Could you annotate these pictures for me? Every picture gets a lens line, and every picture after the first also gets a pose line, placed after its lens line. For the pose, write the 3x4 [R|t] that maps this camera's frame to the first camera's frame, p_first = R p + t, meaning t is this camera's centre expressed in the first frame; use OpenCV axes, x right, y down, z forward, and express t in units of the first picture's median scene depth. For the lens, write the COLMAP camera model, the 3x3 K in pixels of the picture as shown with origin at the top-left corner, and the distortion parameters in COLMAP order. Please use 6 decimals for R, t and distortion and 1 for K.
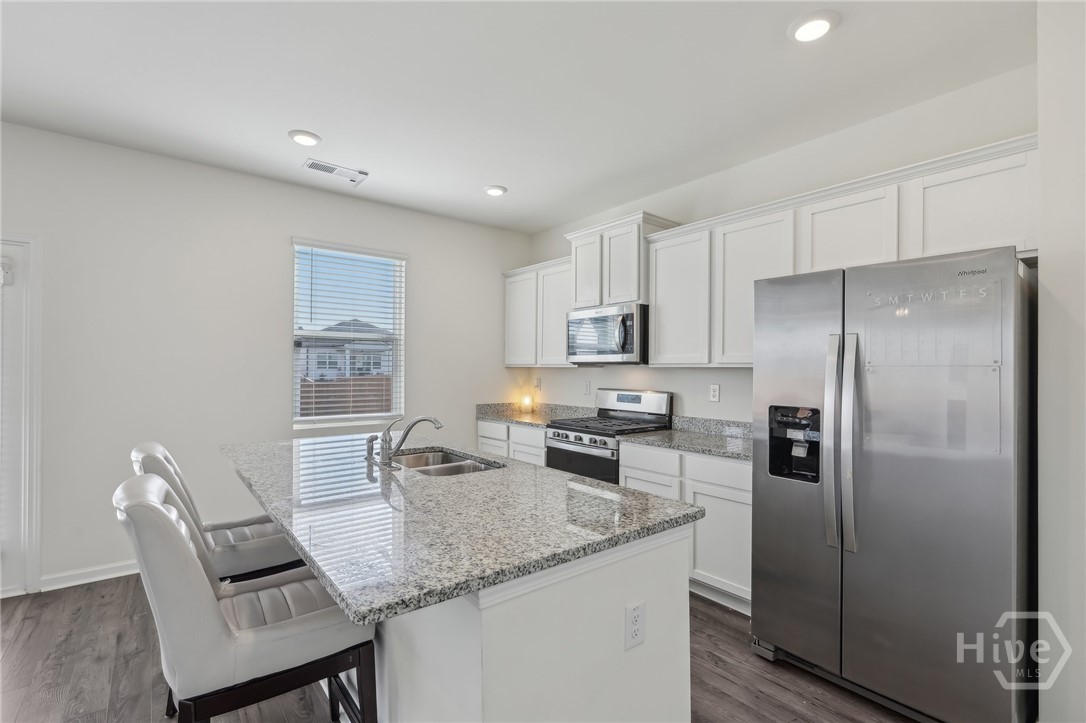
lens RADIAL K [[494.0, 0, 543.8], [0, 494.0, 366.0], [0, 0, 1]] dist [0.016974, -0.001012]
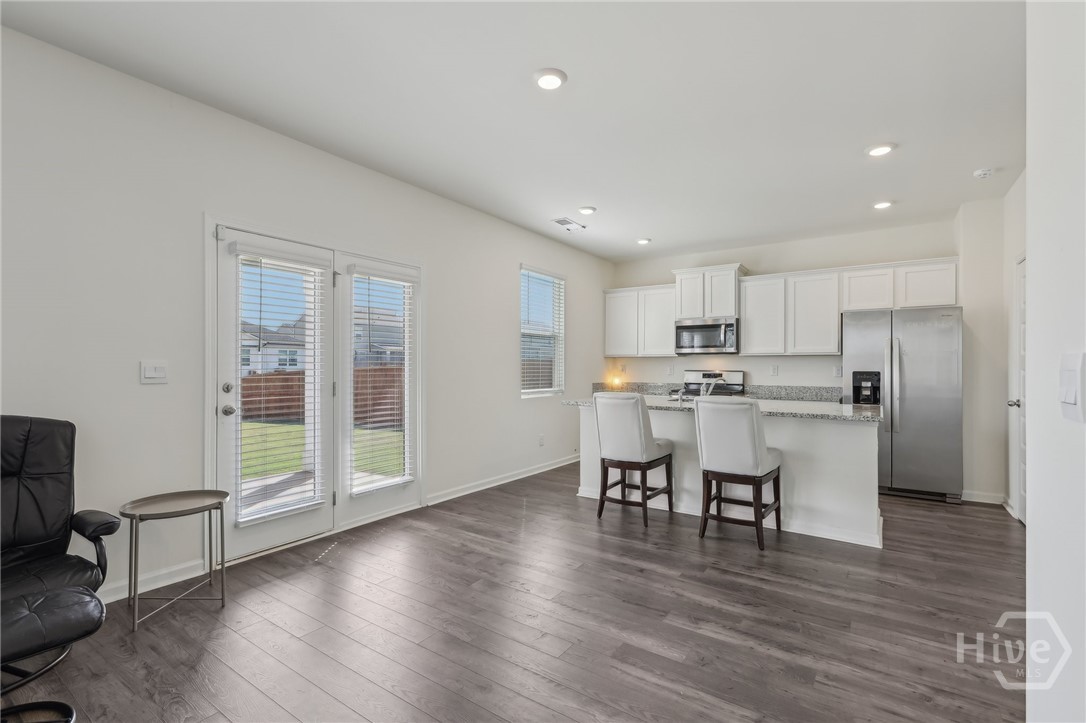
lens RADIAL K [[494.0, 0, 542.7], [0, 494.0, 362.7], [0, 0, 1]] dist [0.016974, -0.001012]
pose [[0.953356, -0.000837, 0.301848, -0.936853], [0.001288, 0.999998, -0.001293, 0.028352], [-0.301847, 0.001622, 0.953355, -0.403407]]
